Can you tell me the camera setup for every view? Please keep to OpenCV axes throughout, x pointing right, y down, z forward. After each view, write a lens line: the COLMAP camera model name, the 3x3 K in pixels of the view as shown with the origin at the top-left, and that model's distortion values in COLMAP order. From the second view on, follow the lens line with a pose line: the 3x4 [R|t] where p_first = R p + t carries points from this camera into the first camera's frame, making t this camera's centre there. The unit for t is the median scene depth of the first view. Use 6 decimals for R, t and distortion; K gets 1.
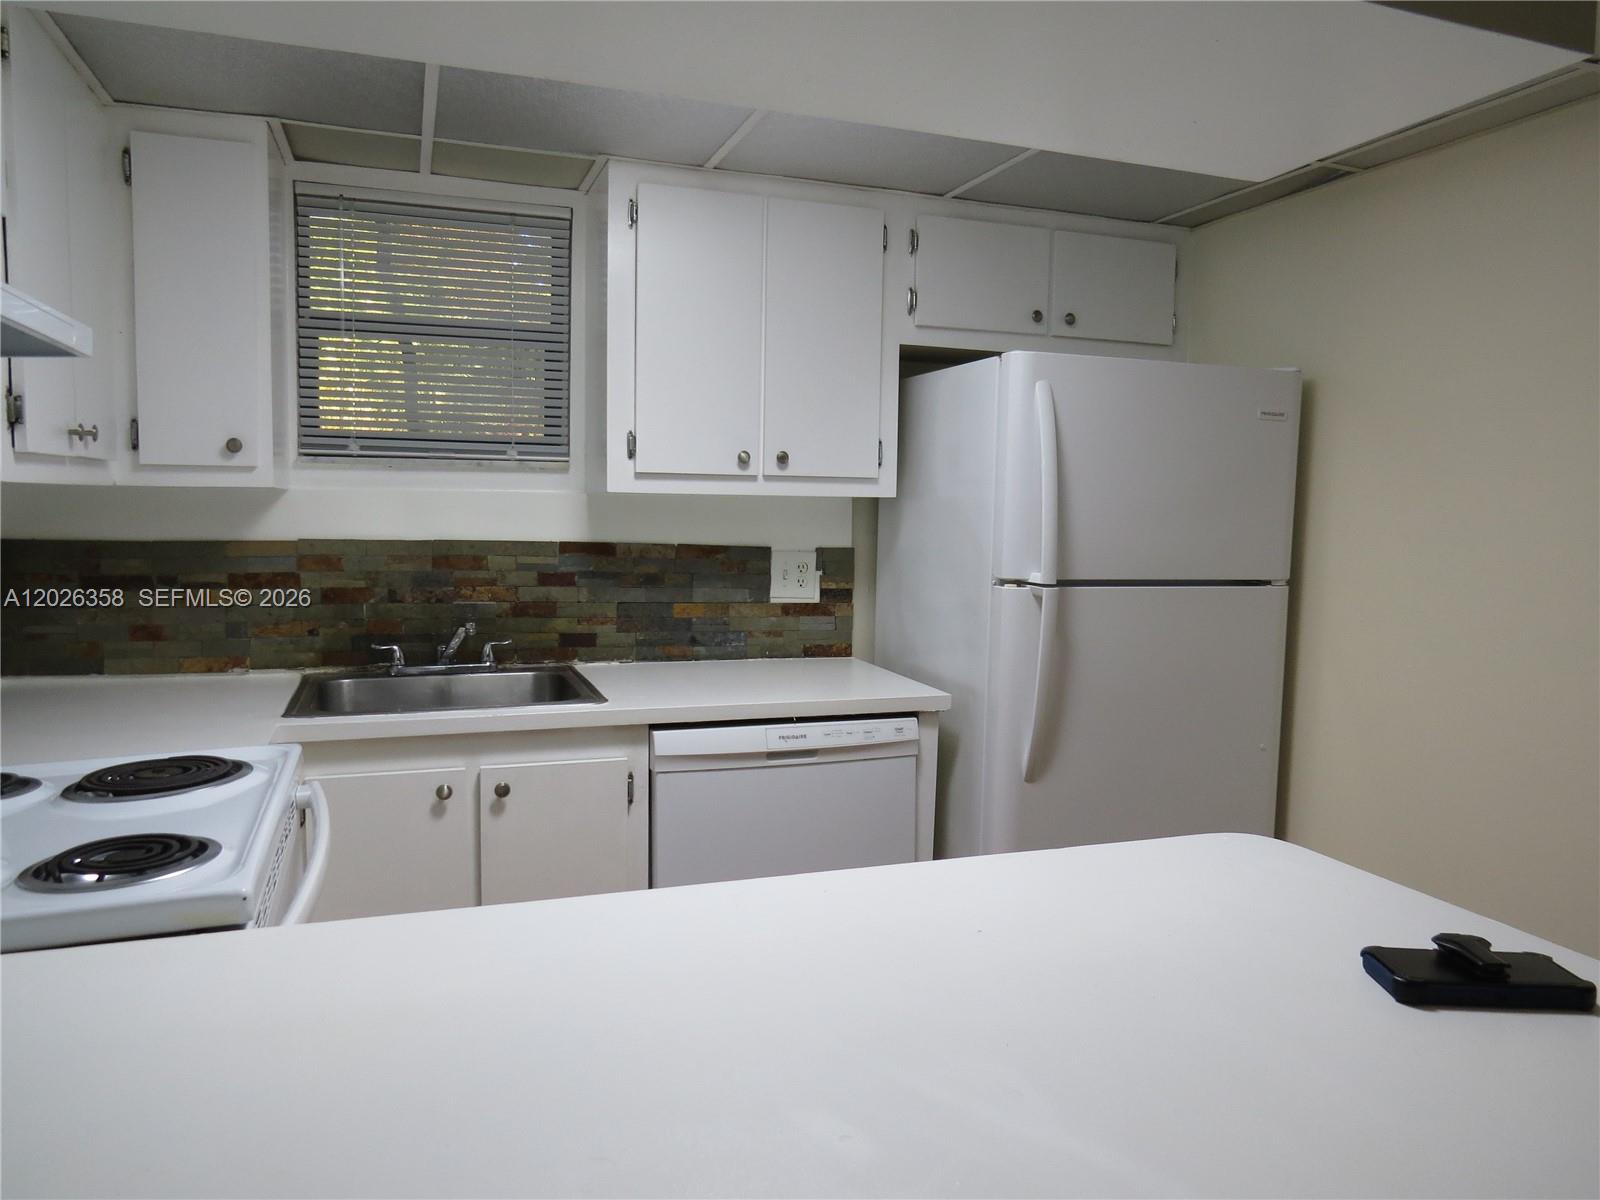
lens RADIAL K [[1124.1, 0, 800.0], [0, 1124.1, 600.0], [0, 0, 1]] dist [-0.033645, 0.002646]
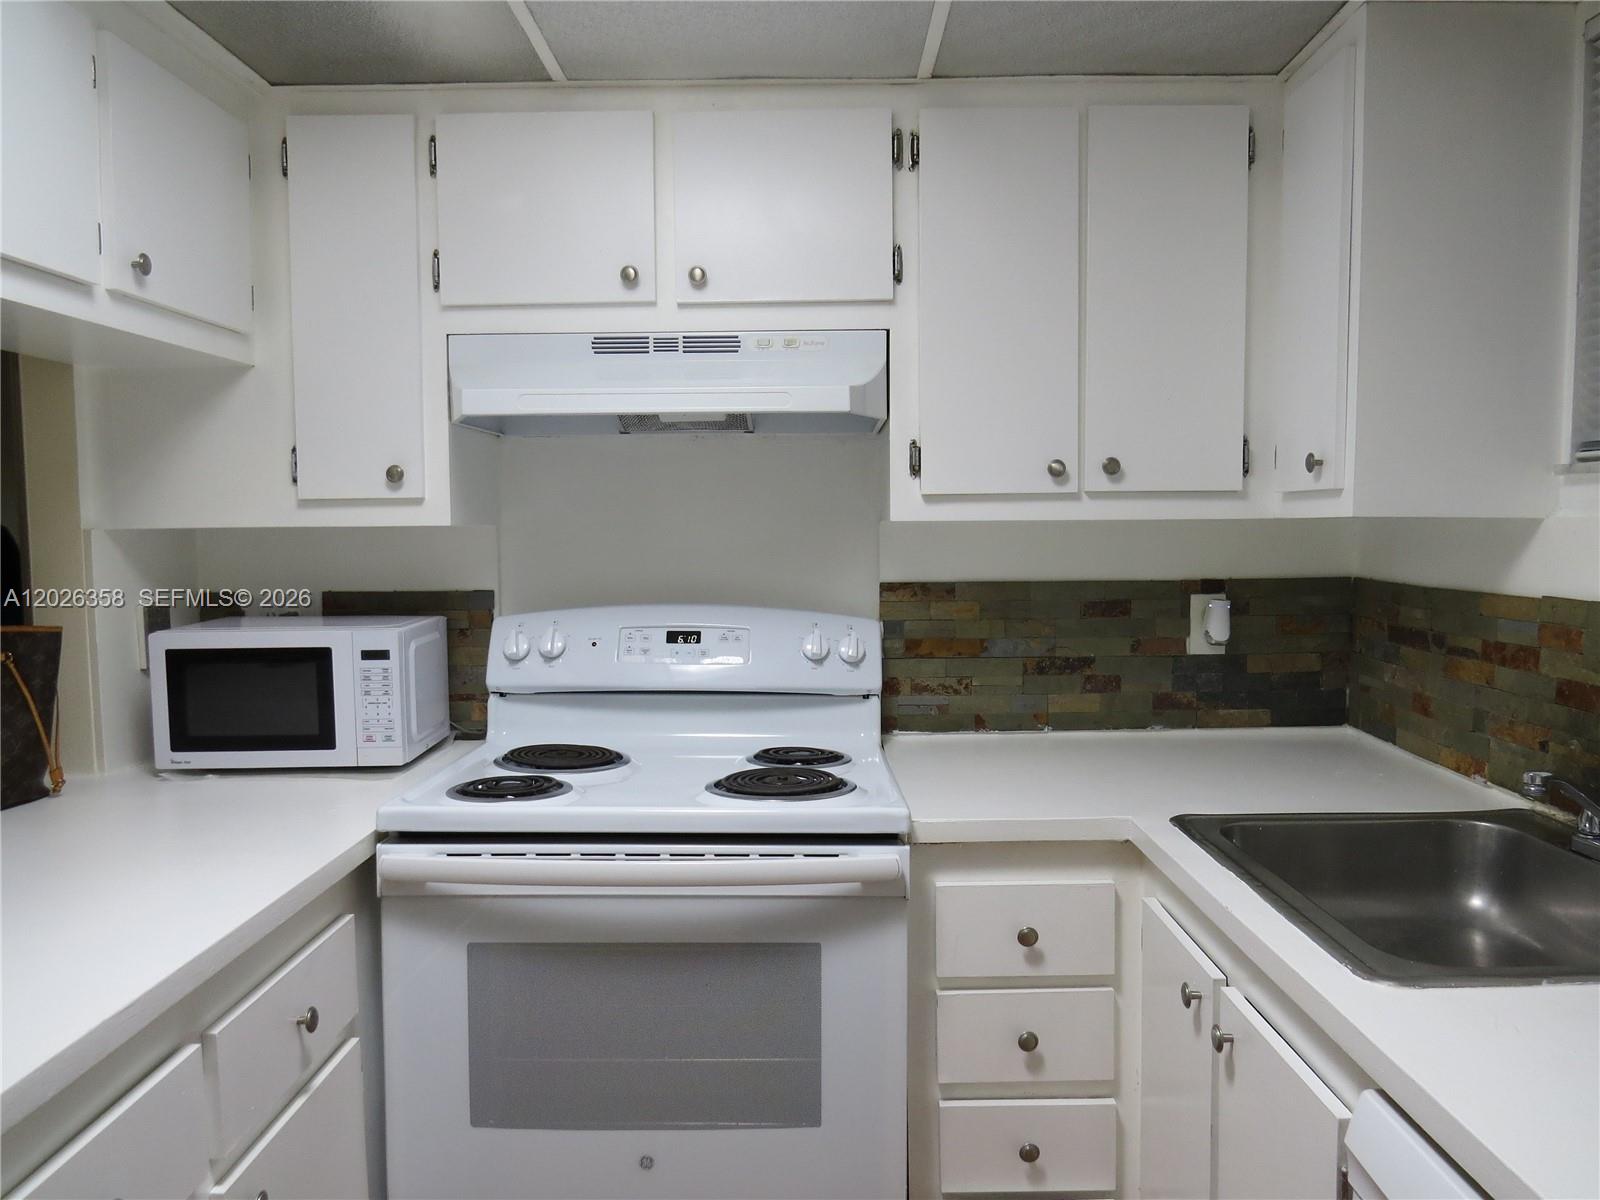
lens RADIAL K [[1124.1, 0, 800.0], [0, 1124.1, 600.0], [0, 0, 1]] dist [-0.033645, 0.002646]
pose [[-0.344255, 0.052343, -0.937416, 0.263512], [-0.078135, 0.993384, 0.084163, -0.067656], [0.935619, 0.102219, -0.337887, 0.768308]]
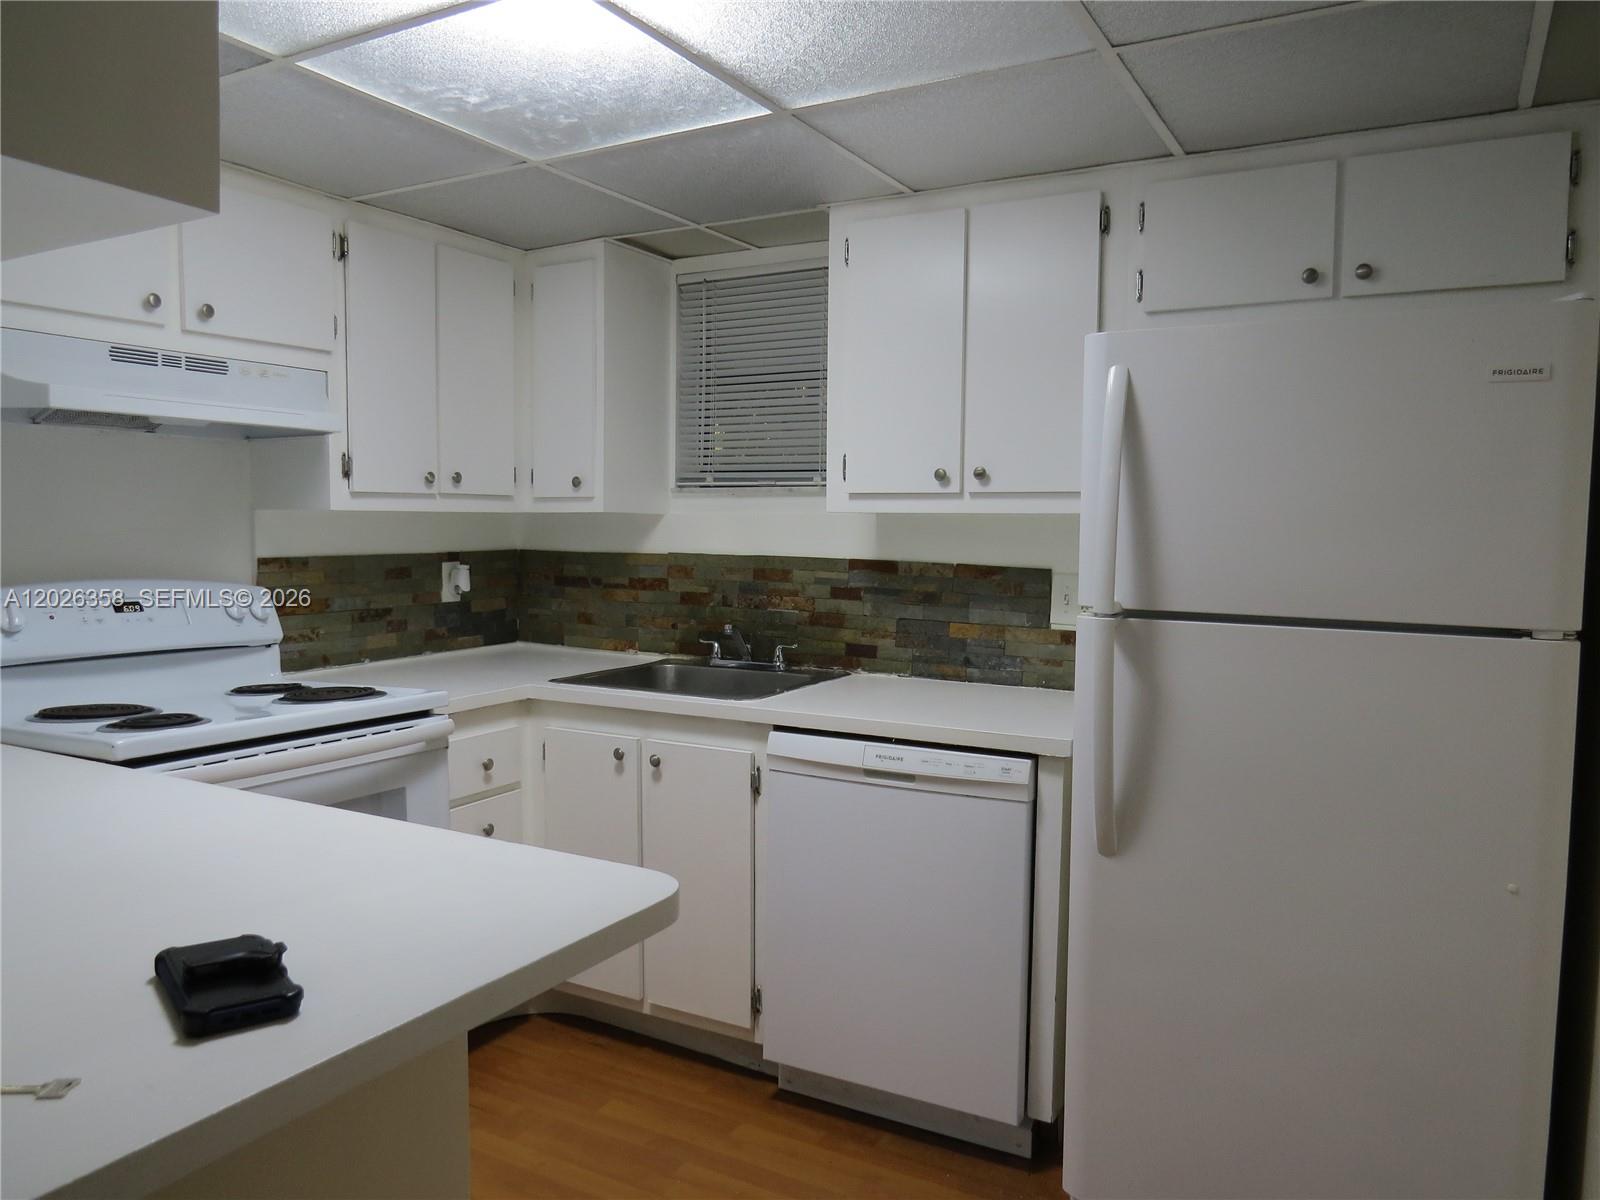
lens RADIAL K [[1124.1, 0, 800.0], [0, 1124.1, 600.0], [0, 0, 1]] dist [-0.033645, 0.002646]
pose [[0.657860, 0.041512, -0.751995, 0.583083], [-0.062531, 0.998043, 0.000391, -0.009746], [0.750540, 0.046766, 0.659168, 0.249676]]
